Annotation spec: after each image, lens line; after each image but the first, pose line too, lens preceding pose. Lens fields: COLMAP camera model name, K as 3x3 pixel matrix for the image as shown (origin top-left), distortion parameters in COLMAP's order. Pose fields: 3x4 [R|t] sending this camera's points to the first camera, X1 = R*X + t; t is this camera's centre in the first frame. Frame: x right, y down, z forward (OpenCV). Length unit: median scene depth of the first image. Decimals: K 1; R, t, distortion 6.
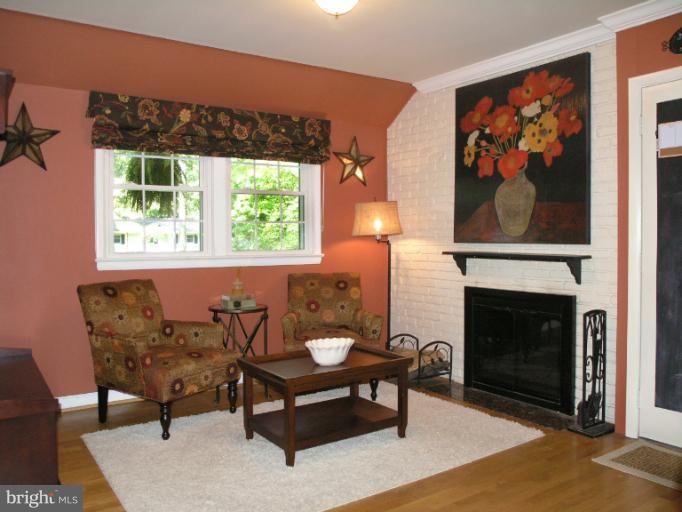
lens RADIAL K [[567.8, 0, 340.2], [0, 567.8, 272.9], [0, 0, 1]] dist [-0.000351, 0.008351]
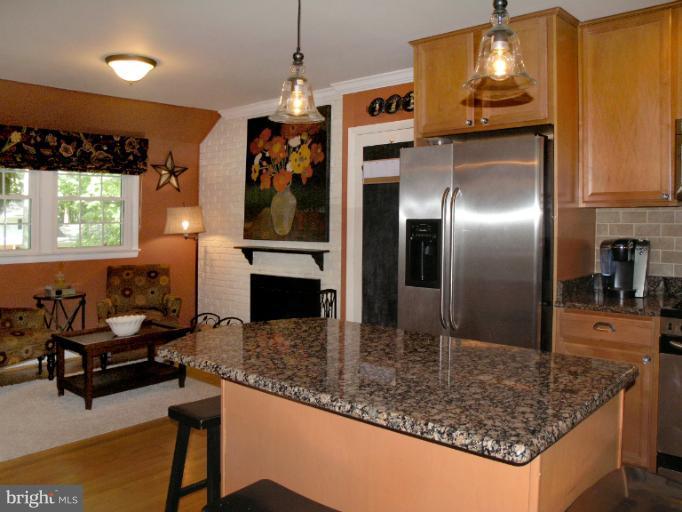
lens RADIAL K [[595.9, 0, 341.4], [0, 595.9, 218.3], [0, 0, 1]] dist [0.002131, 0.021006]
pose [[0.978404, -0.003469, 0.206673, 0.140019], [0.016127, 0.998093, -0.059591, -0.017125], [-0.206072, 0.061637, 0.976594, -0.370981]]
